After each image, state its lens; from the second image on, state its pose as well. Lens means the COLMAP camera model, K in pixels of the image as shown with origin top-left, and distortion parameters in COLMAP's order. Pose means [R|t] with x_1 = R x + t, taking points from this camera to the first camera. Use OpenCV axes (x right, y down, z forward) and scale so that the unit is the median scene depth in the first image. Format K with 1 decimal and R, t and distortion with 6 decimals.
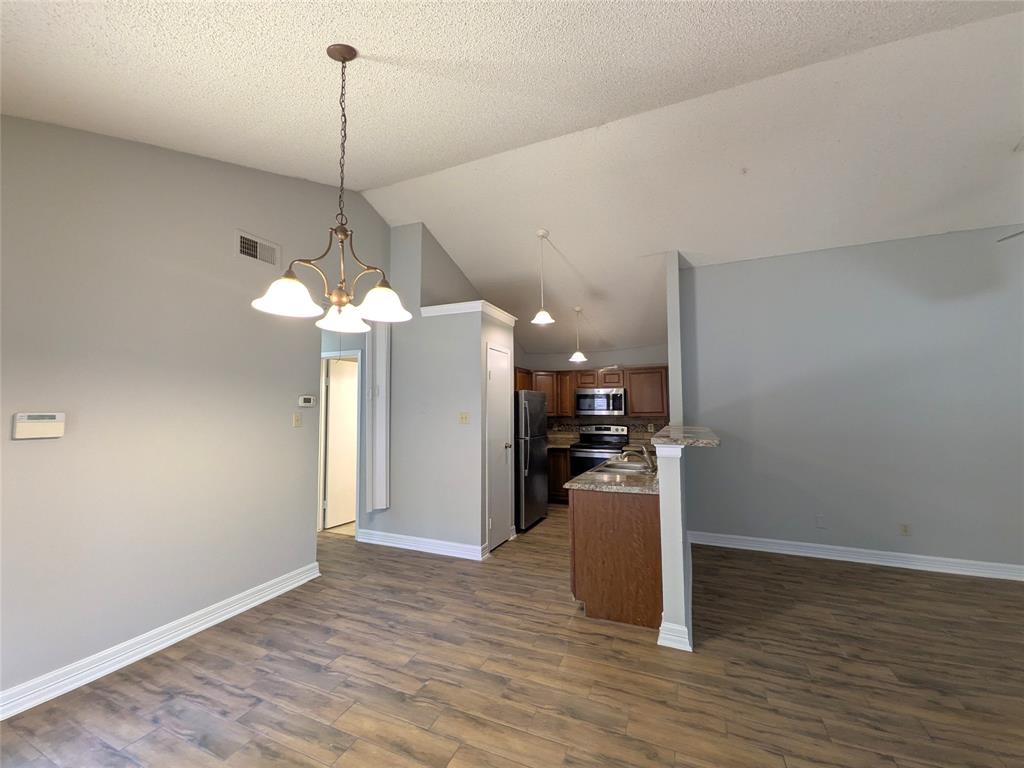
lens RADIAL K [[403.4, 0, 512.3], [0, 403.4, 377.6], [0, 0, 1]] dist [0.009745, -0.002894]
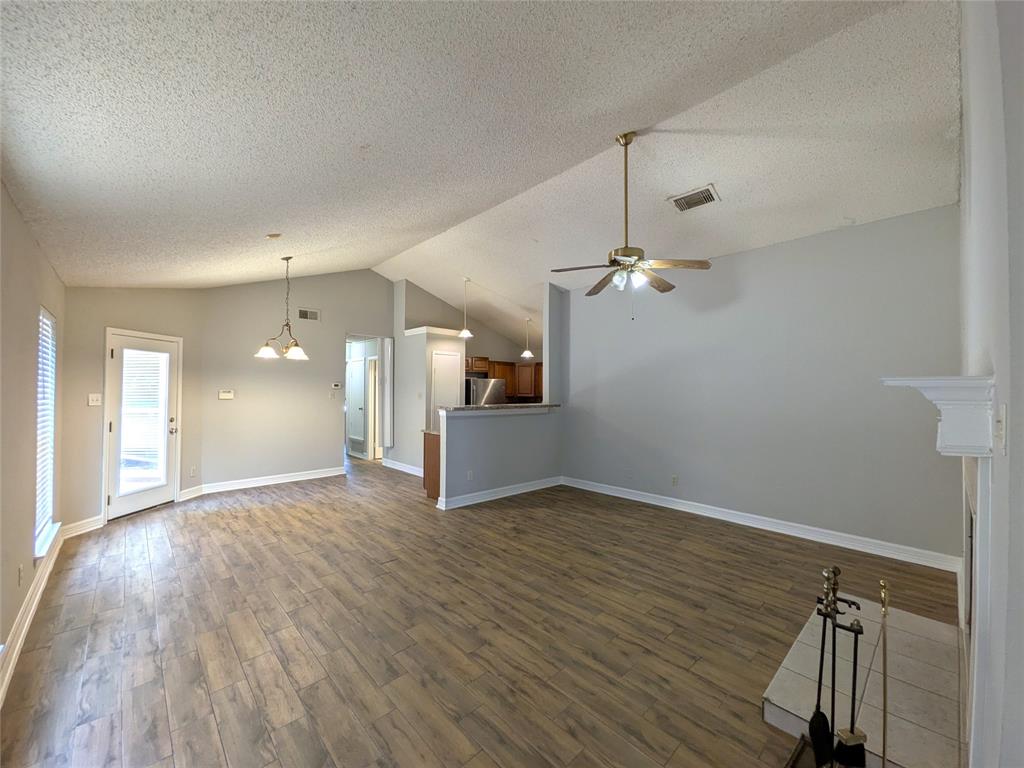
lens RADIAL K [[403.4, 0, 513.1], [0, 403.4, 377.1], [0, 0, 1]] dist [0.009745, -0.002894]
pose [[0.920755, -0.001656, -0.390138, 1.372726], [0.020122, 0.998862, 0.043250, -0.067319], [0.389622, -0.047672, 0.919740, -0.626285]]
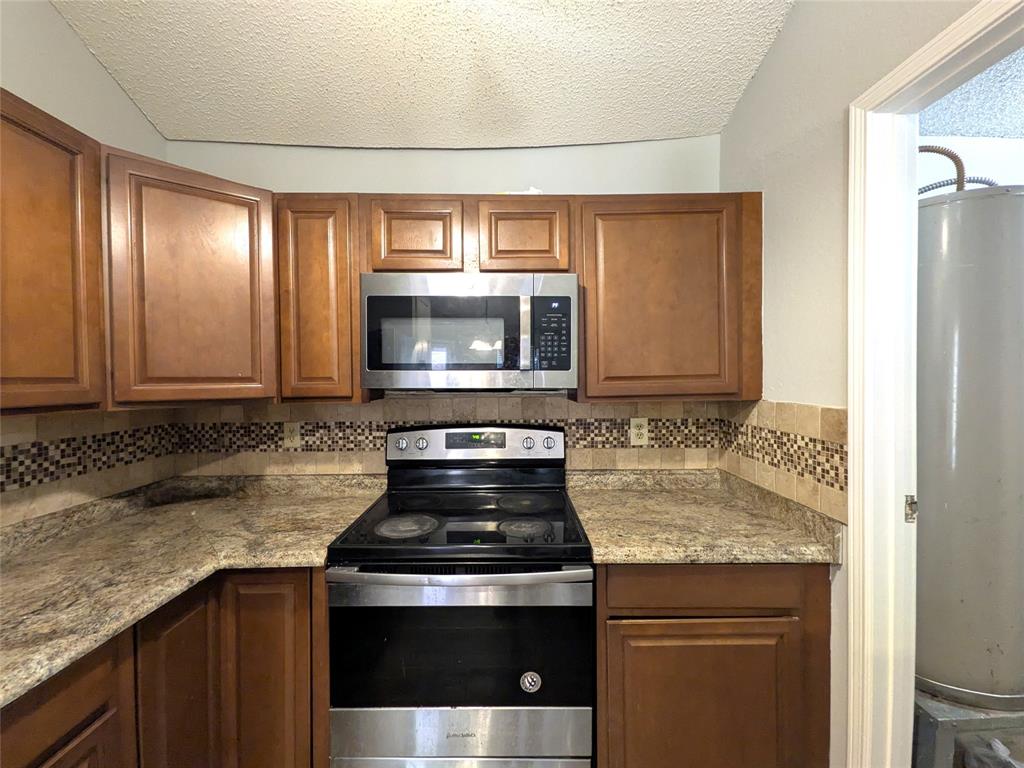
lens RADIAL K [[403.4, 0, 510.9], [0, 403.4, 384.2], [0, 0, 1]] dist [0.009745, -0.002894]
pose [[0.914012, -0.005722, 0.405646, 0.331364], [-0.031825, 0.995808, 0.085756, 0.159872], [-0.404436, -0.091291, 0.909998, 1.807321]]
